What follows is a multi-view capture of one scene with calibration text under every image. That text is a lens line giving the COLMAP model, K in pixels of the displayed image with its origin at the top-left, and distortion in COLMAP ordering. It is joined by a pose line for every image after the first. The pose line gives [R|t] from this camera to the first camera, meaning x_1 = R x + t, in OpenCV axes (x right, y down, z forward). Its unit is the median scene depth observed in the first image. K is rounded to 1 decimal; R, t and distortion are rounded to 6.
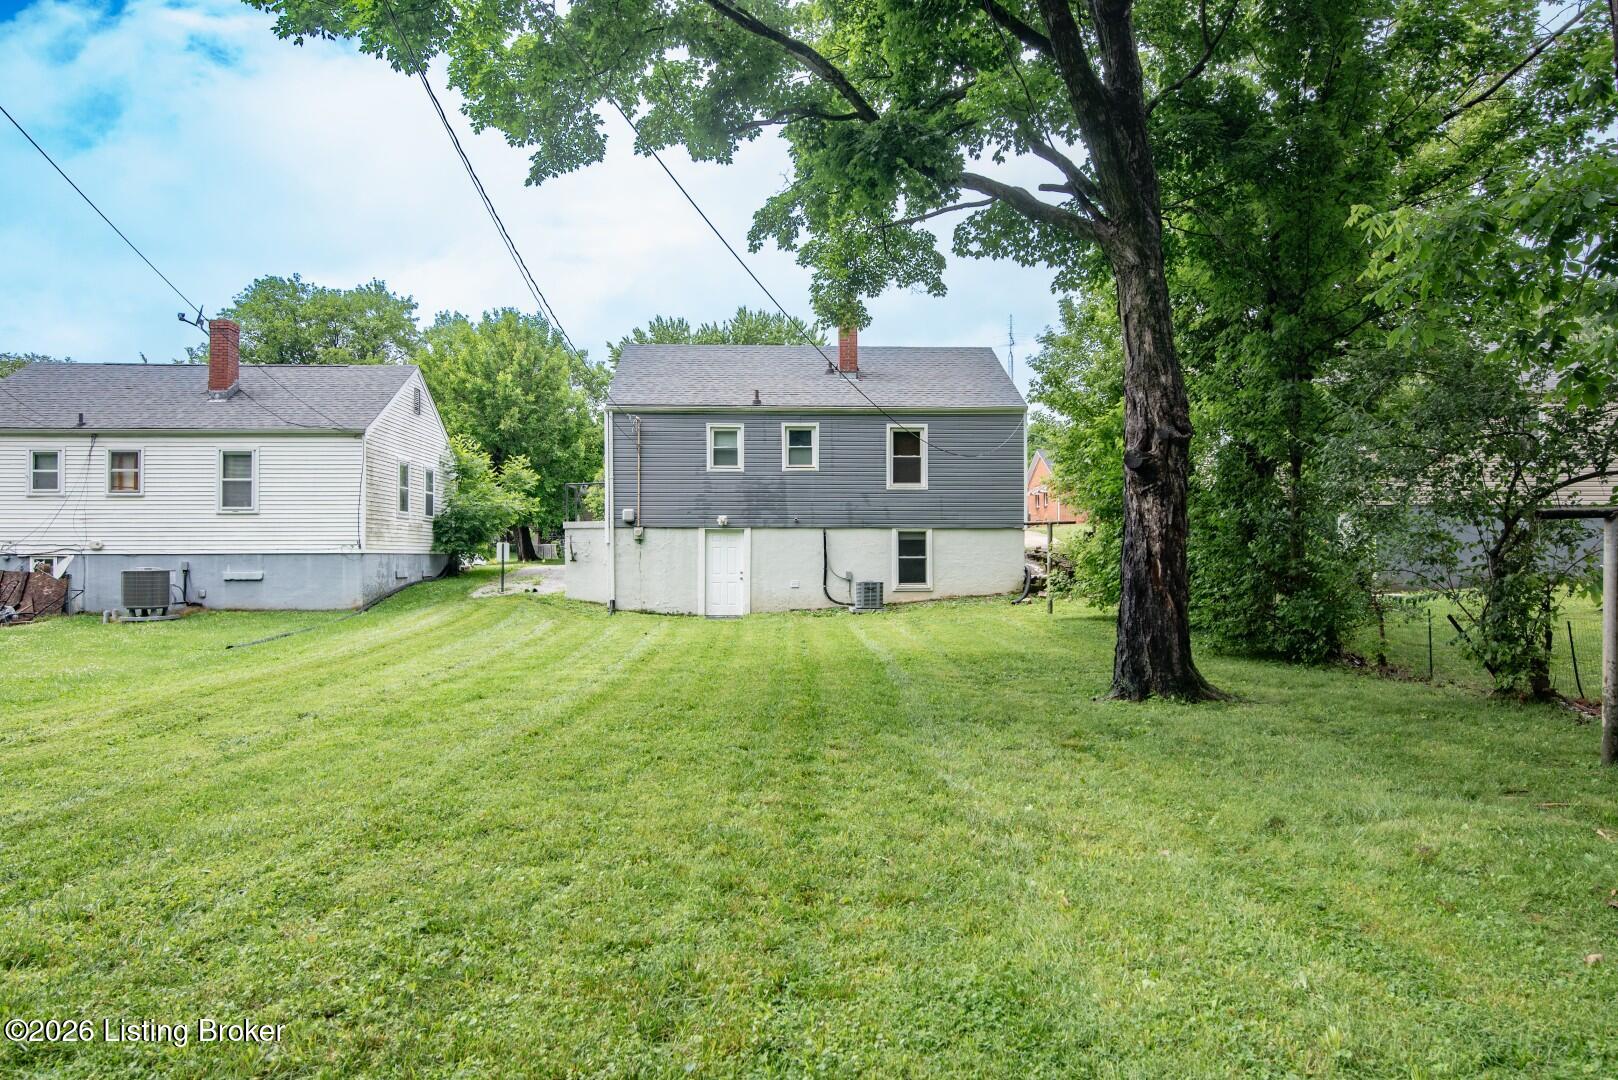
lens RADIAL K [[1072.9, 0, 808.4], [0, 1072.9, 540.6], [0, 0, 1]] dist [0.000802, 0.000028]
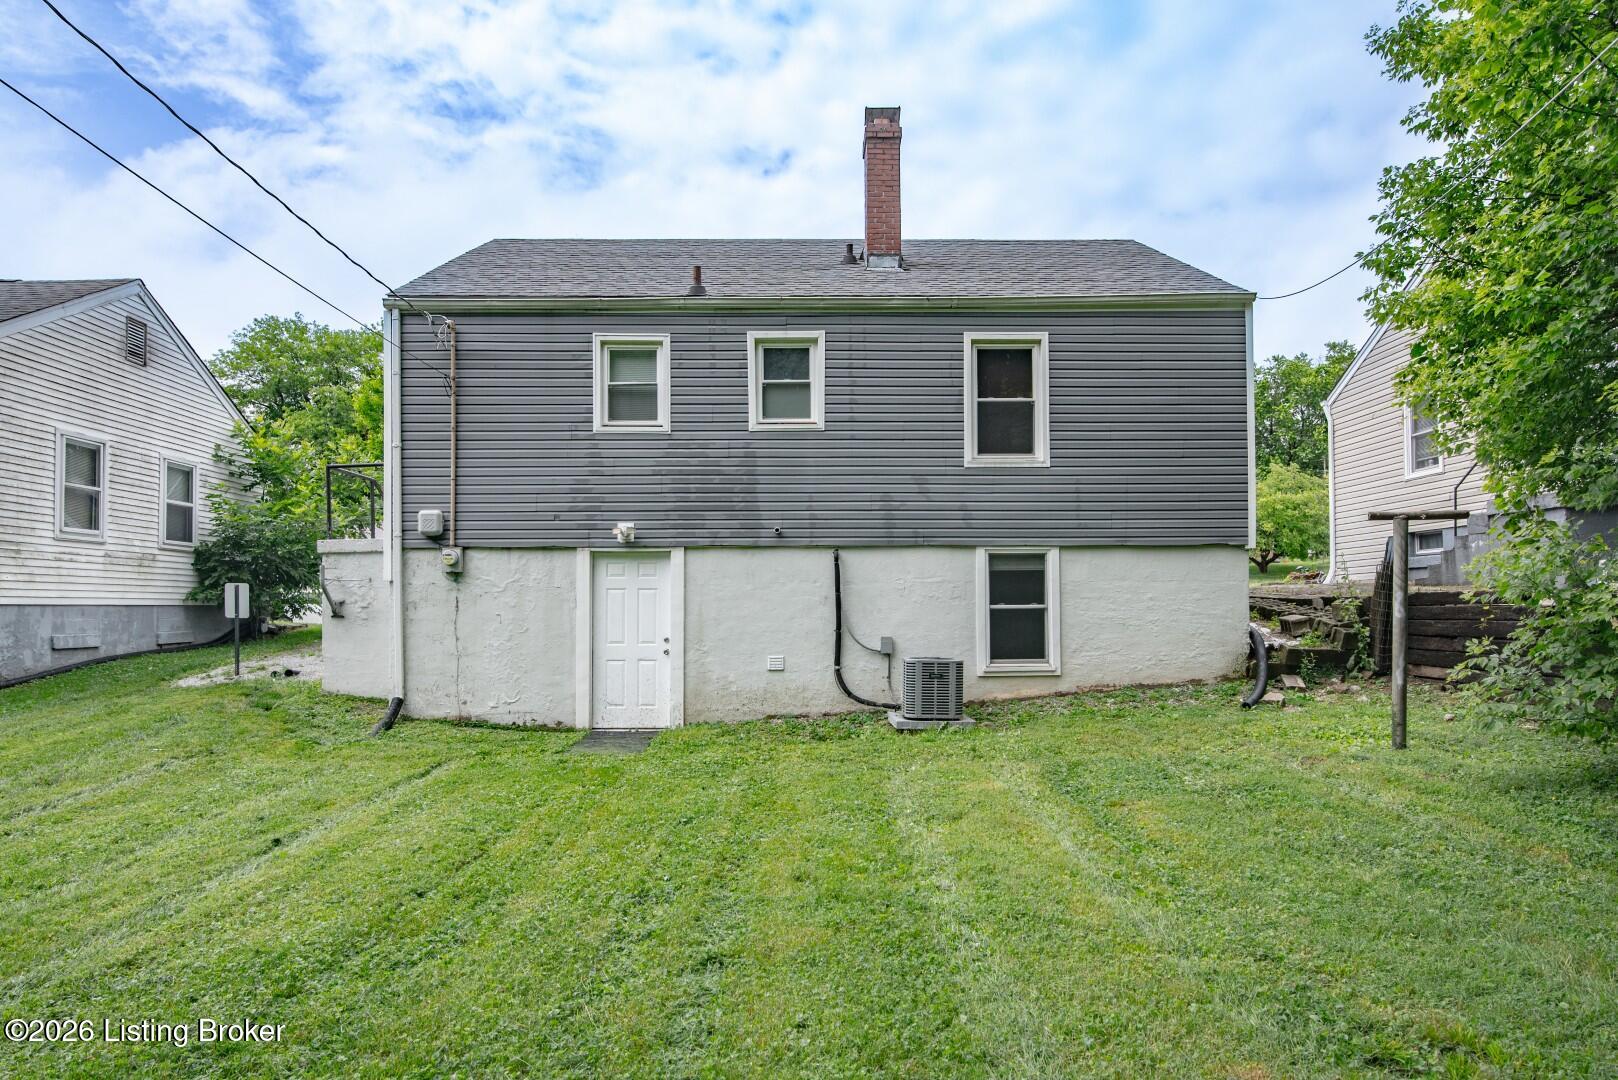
lens RADIAL K [[935.6, 0, 811.2], [0, 935.6, 595.6], [0, 0, 1]] dist [-0.000224, 0.000007]
pose [[0.999270, -0.005536, -0.037804, 0.019484], [0.005591, 0.999983, 0.001373, 0.009470], [0.037796, -0.001583, 0.999284, 0.576083]]
